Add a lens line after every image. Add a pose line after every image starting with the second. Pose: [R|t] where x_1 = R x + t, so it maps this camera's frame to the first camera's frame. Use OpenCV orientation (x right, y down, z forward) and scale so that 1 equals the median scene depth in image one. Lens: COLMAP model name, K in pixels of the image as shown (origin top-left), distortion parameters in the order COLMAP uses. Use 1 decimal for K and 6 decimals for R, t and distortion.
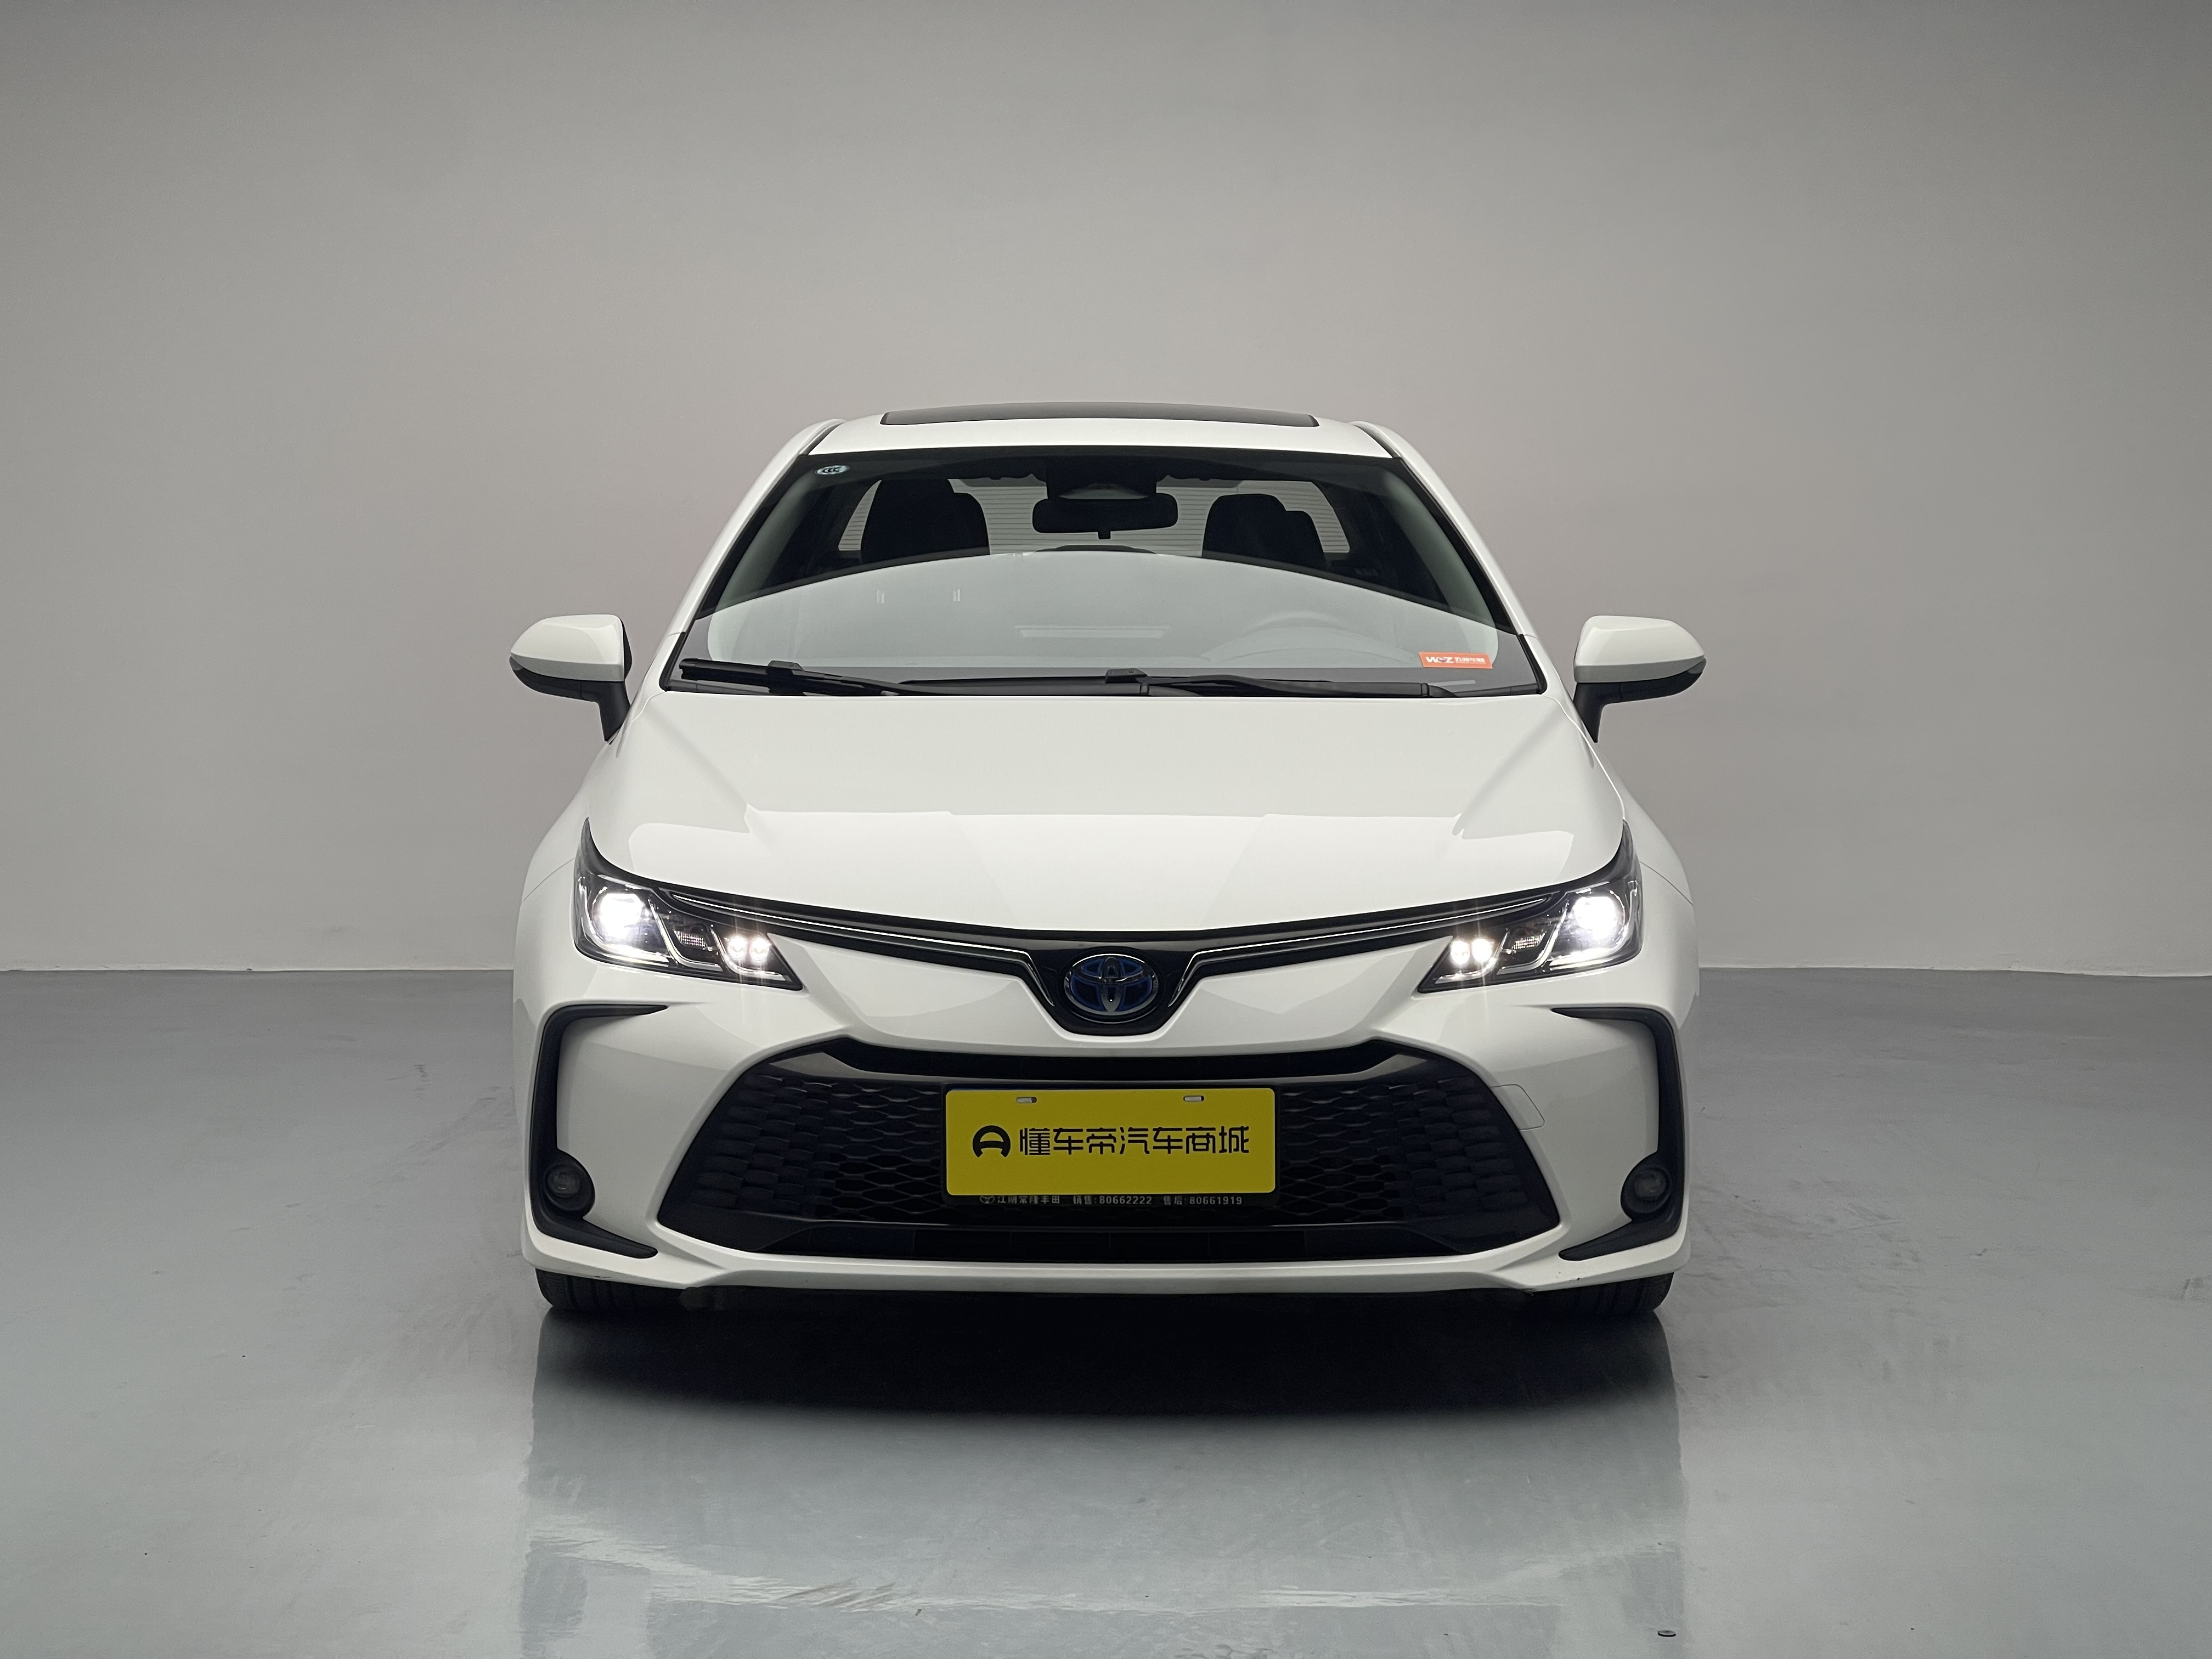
lens RADIAL K [[4145.6, 0, 1106.0], [0, 4145.6, 829.5], [0, 0, 1]] dist [0.009672, 0.021442]
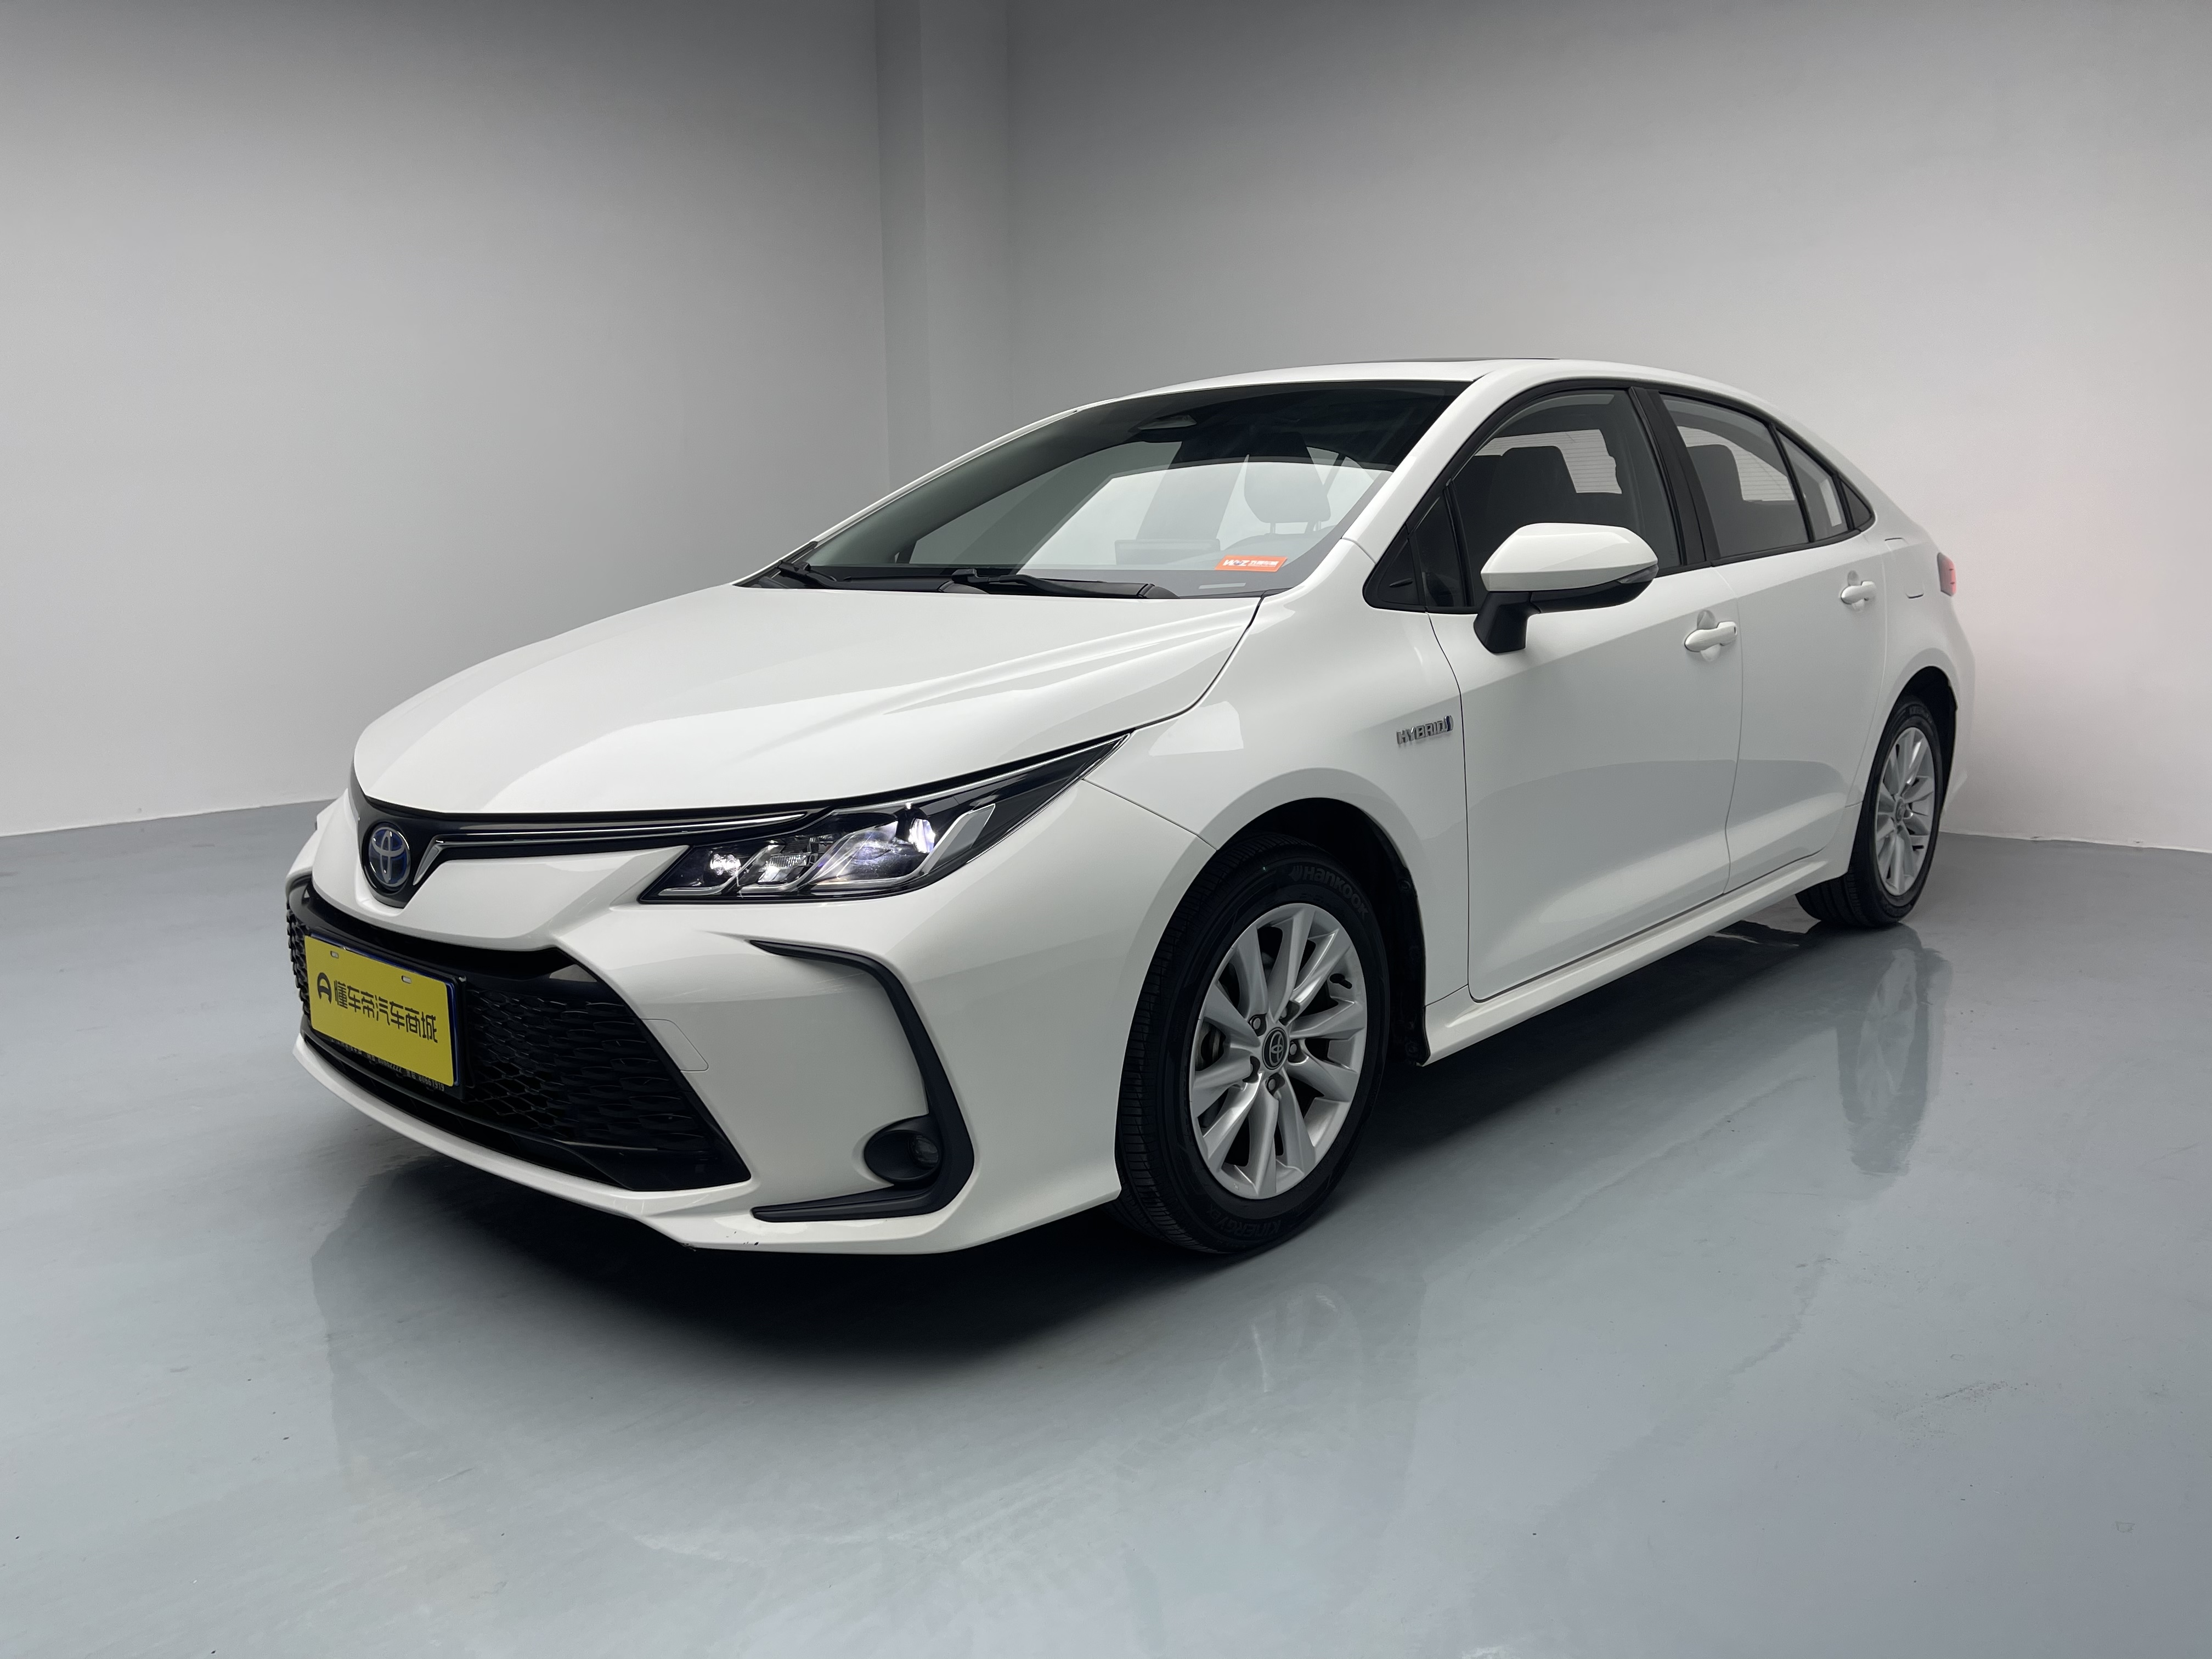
lens RADIAL K [[1558.0, 0, 1106.0], [0, 1558.0, 829.5], [0, 0, 1]] dist [-0.002186, -0.000352]
pose [[0.733116, 0.106491, -0.671715, 0.384788], [-0.040920, 0.992783, 0.112731, -0.020526], [0.678872, -0.055159, 0.732182, 0.814704]]
